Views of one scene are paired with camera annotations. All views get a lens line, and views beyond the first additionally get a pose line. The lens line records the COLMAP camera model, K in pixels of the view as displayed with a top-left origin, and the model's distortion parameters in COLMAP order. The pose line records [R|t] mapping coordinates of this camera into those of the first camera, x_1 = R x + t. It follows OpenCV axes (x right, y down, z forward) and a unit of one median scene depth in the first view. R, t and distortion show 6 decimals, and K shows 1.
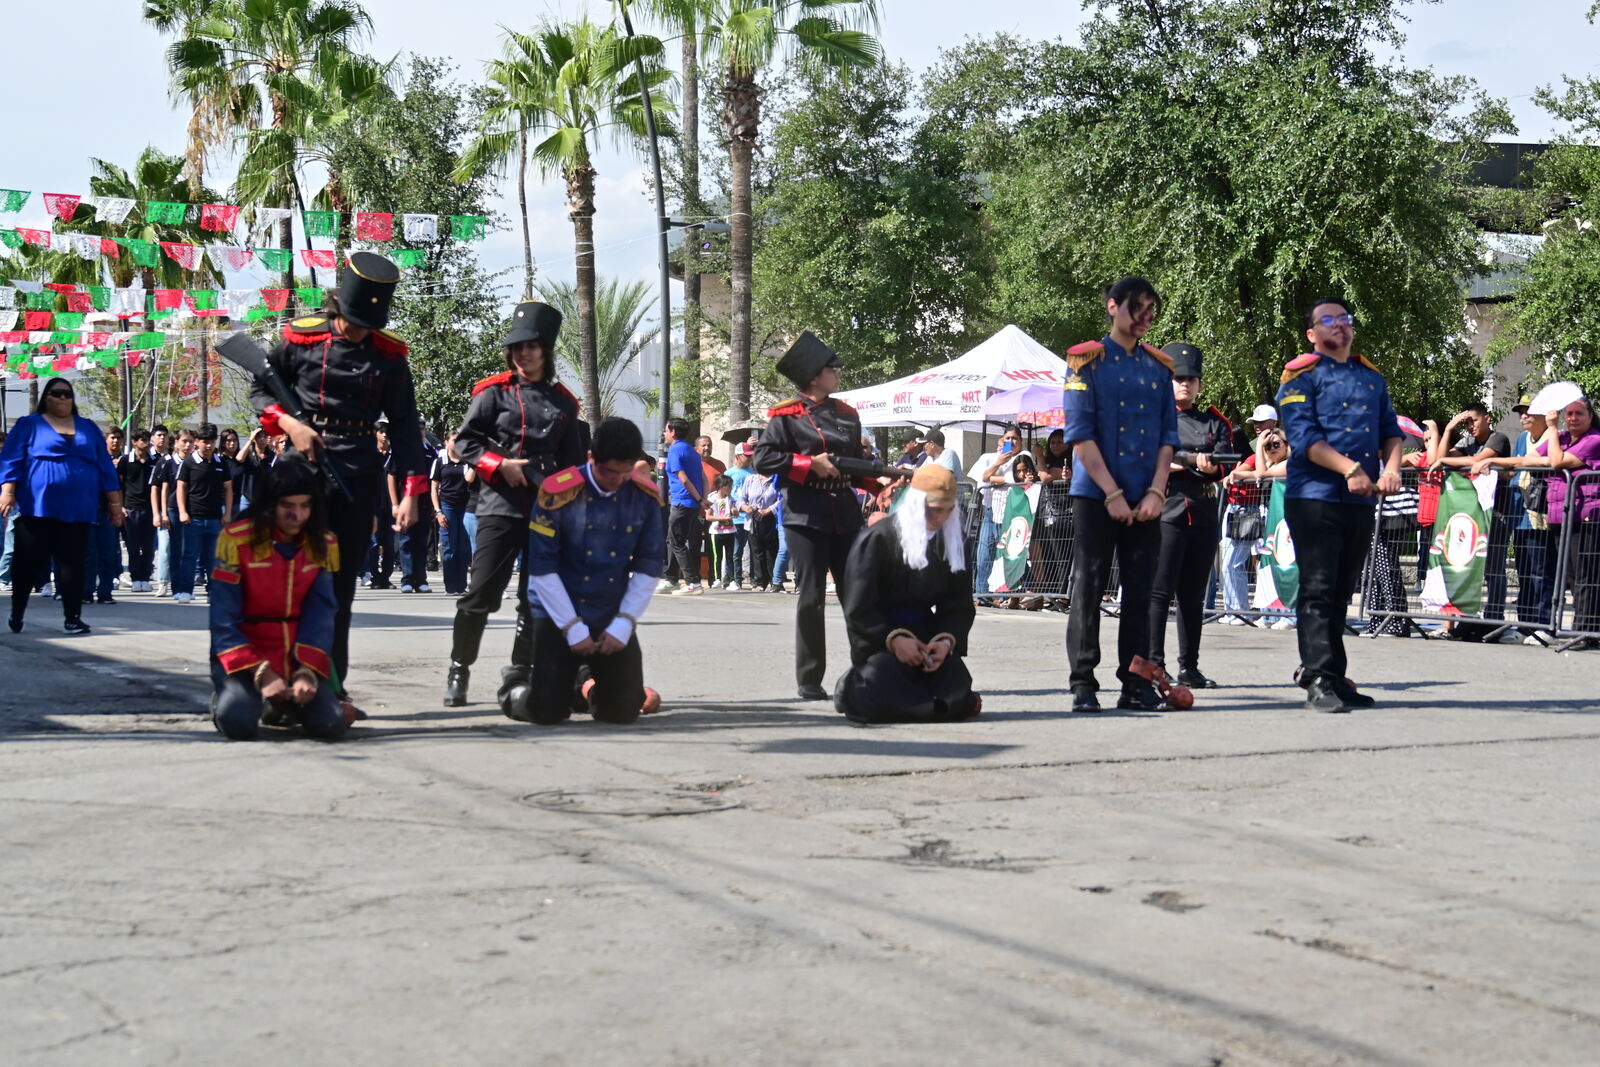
lens RADIAL K [[2591.2, 0, 813.7], [0, 2591.2, 549.2], [0, 0, 1]] dist [-0.026575, 0.000000]
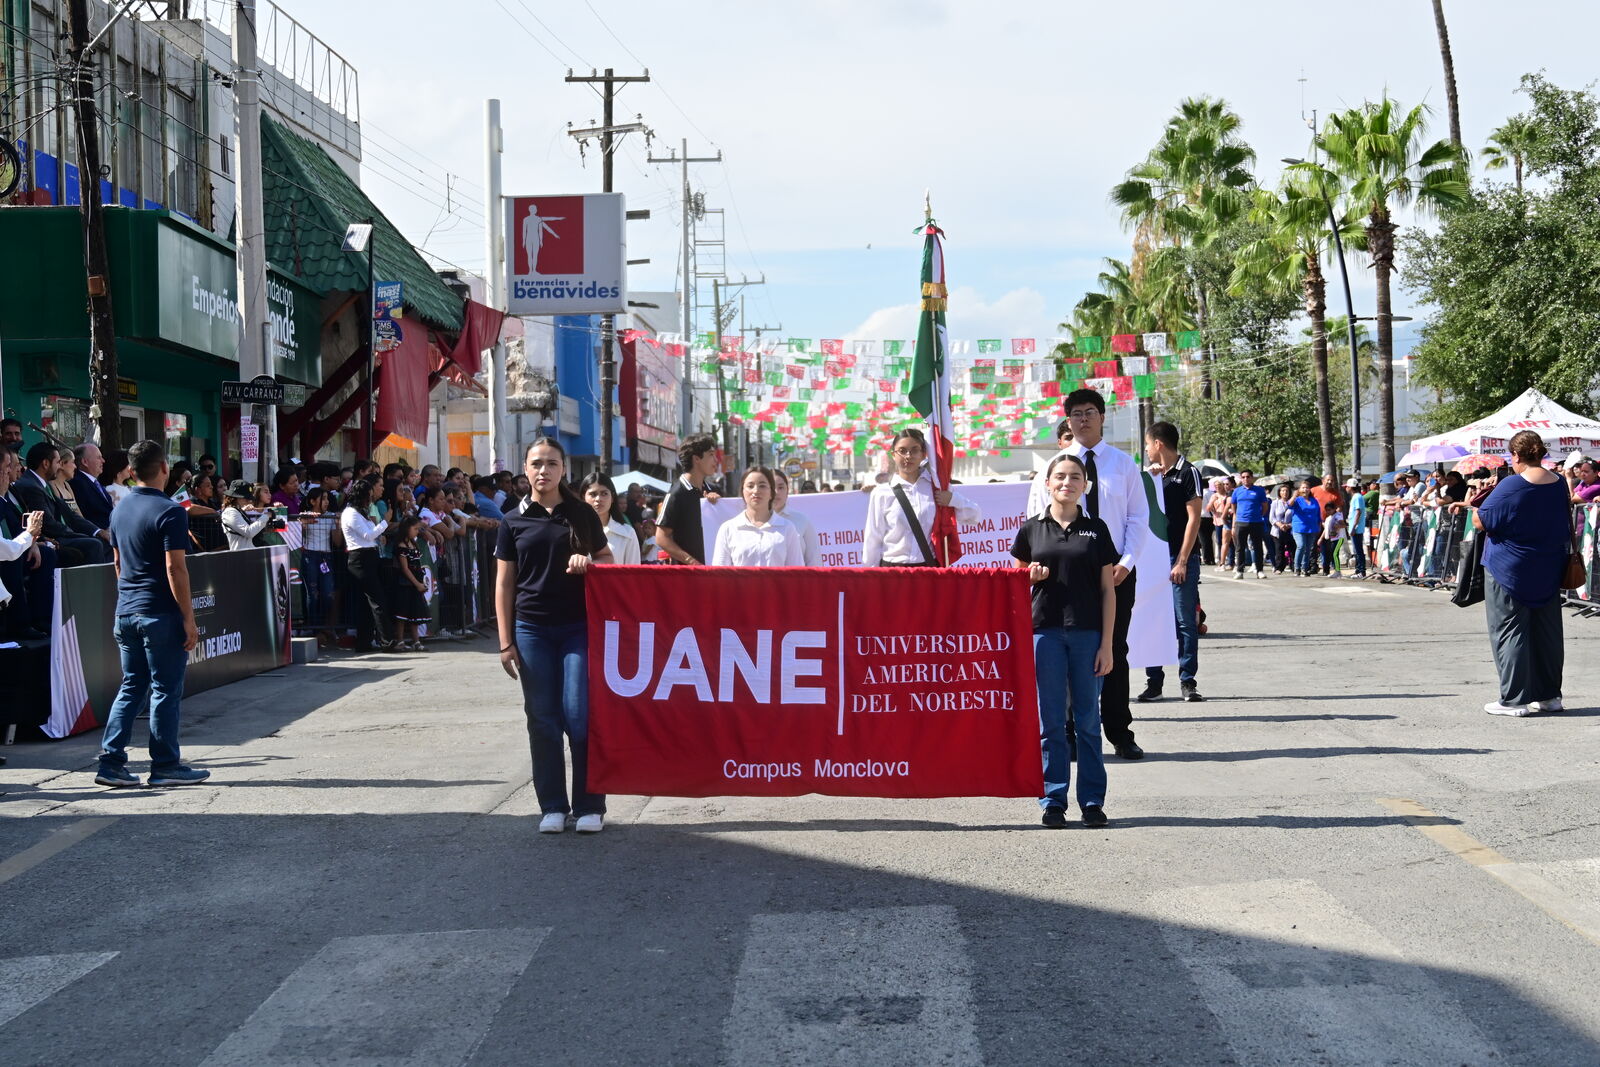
lens RADIAL K [[2344.1, 0, 758.4], [0, 2344.1, 497.6], [0, 0, 1]] dist [-0.012286, 0.000000]
pose [[0.873633, -0.035490, -0.485290, 0.279922], [0.027938, 0.999350, -0.022790, -0.007205], [0.485783, 0.006352, 0.874056, -0.287458]]
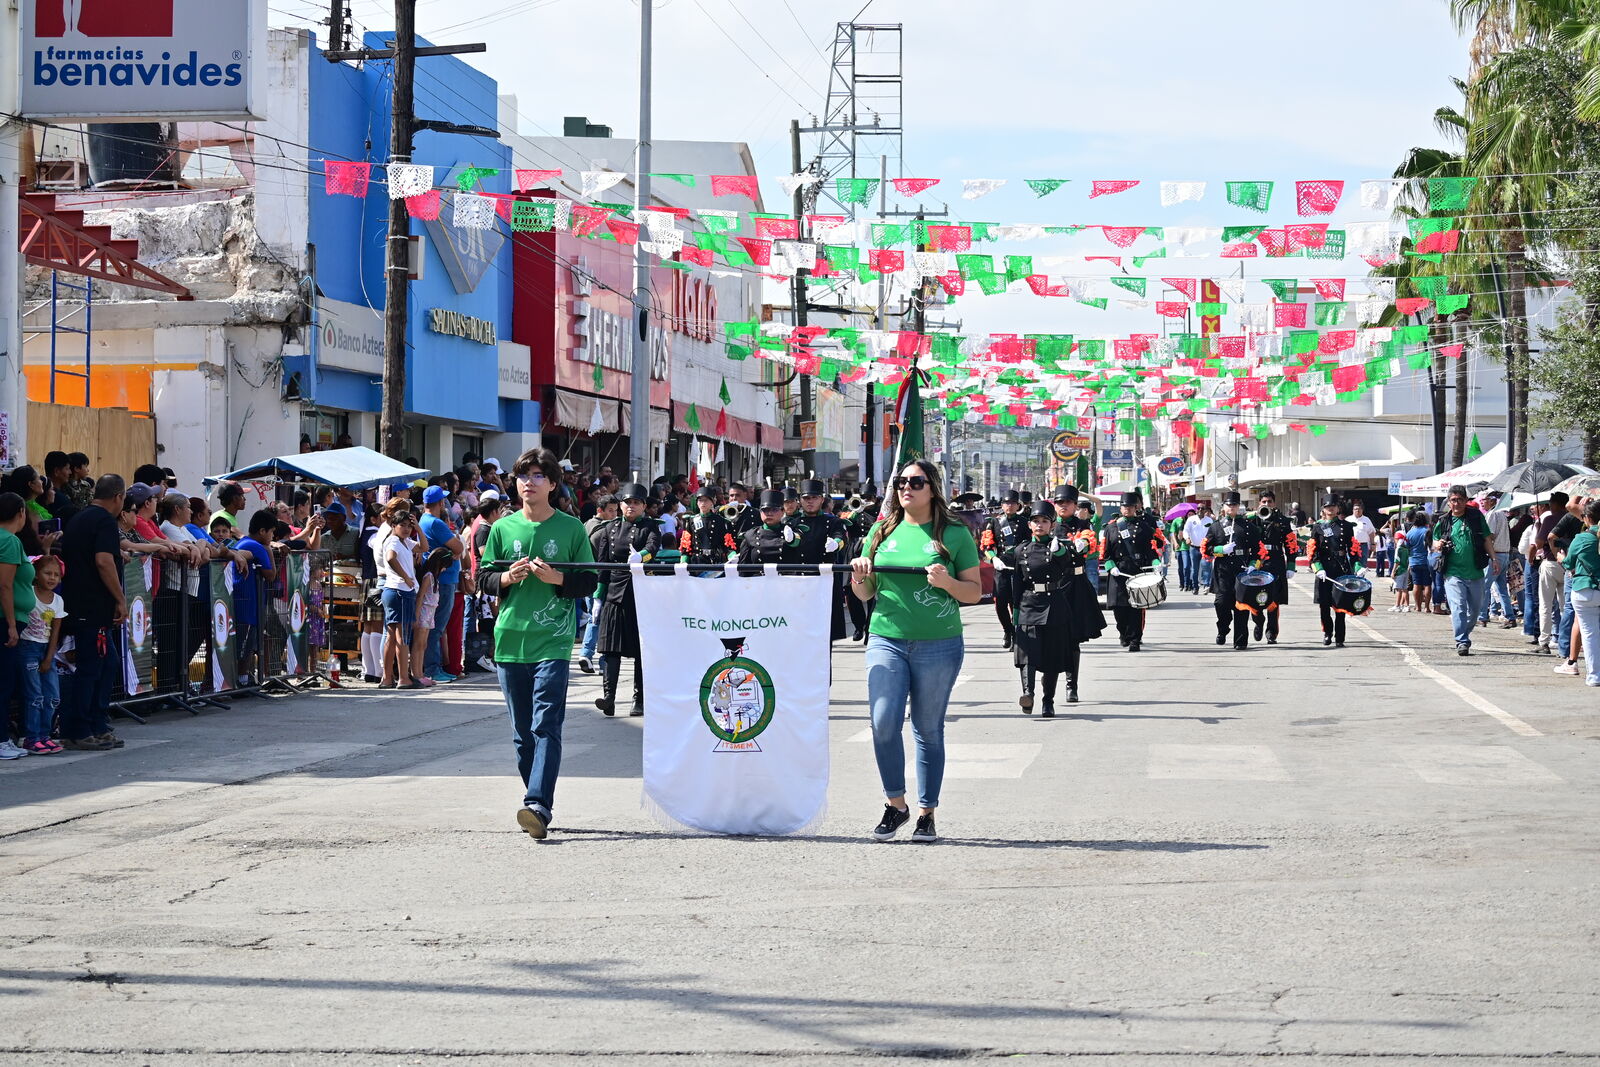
lens RADIAL K [[3512.1, 0, 793.0], [0, 3512.1, 547.7], [0, 0, 1]] dist [-0.024516, 0.000000]
pose [[0.834915, -0.006407, -0.550341, 0.236736], [0.003230, 0.999972, -0.006741, -0.016927], [0.550369, 0.003851, 0.834913, 0.056246]]
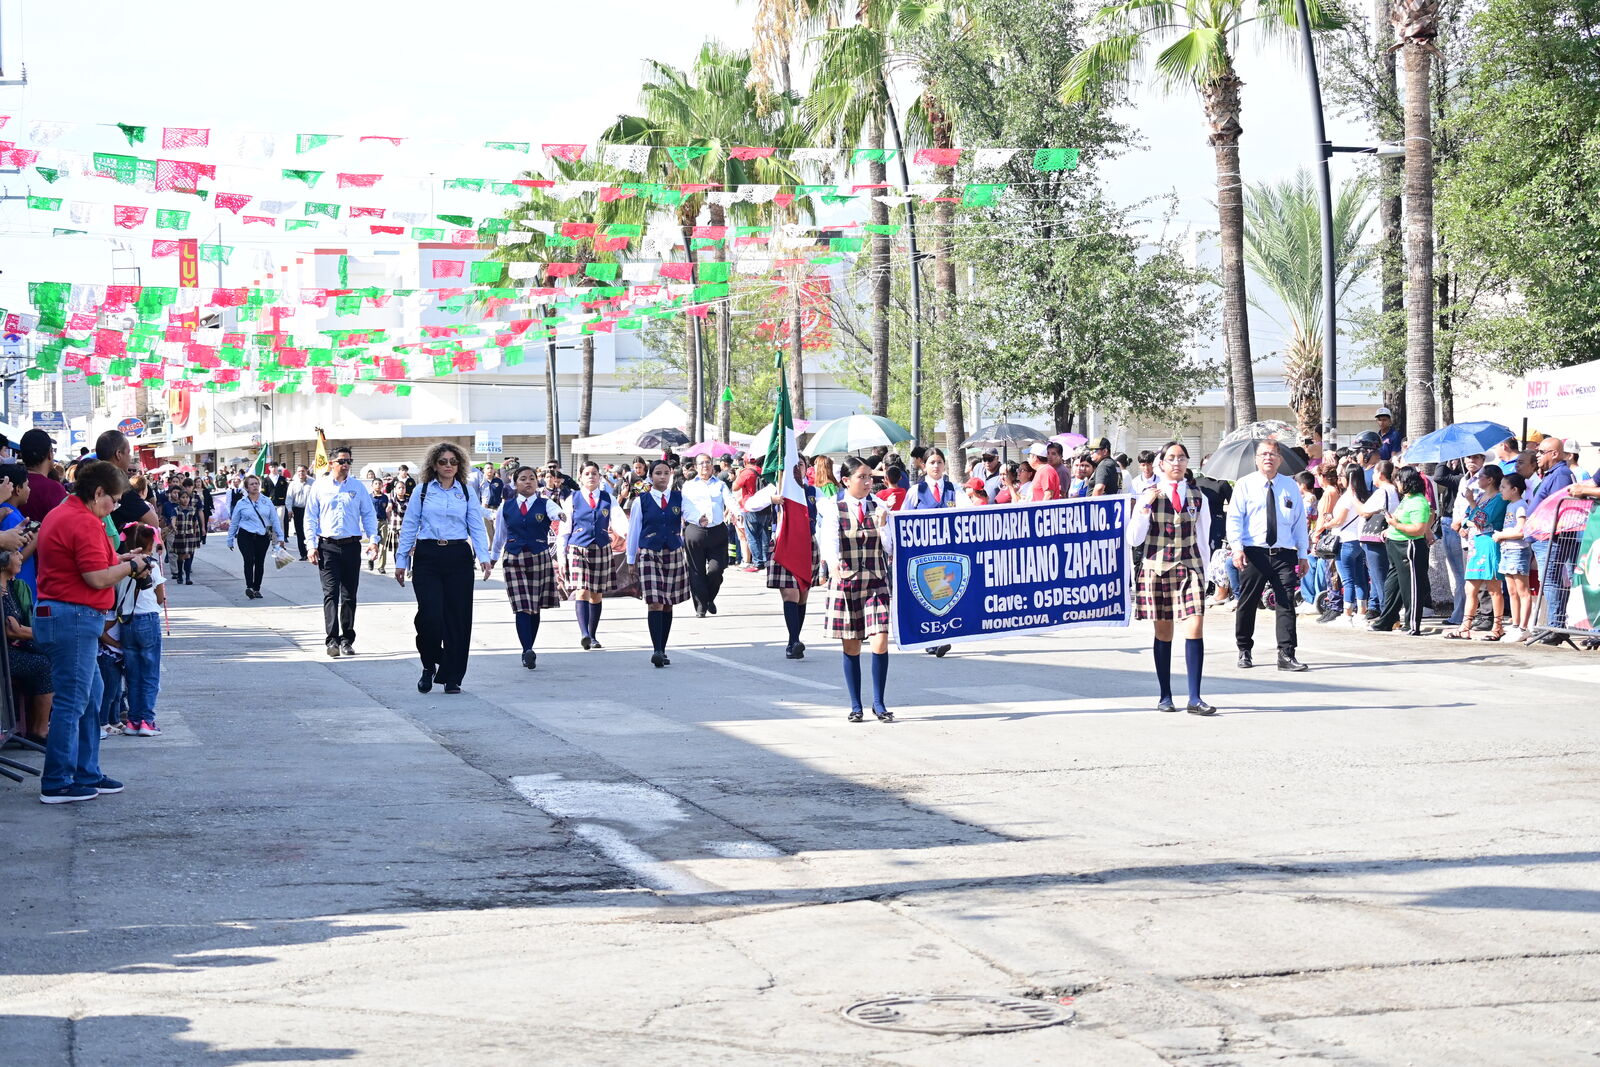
lens RADIAL K [[3512.1, 0, 799.3], [0, 3512.1, 540.2], [0, 0, 1]] dist [-0.024516, 0.000000]
pose [[0.970377, -0.018646, -0.240875, 0.040755], [0.020880, 0.999759, 0.006724, -0.019015], [0.240692, -0.011554, 0.970533, -0.059318]]
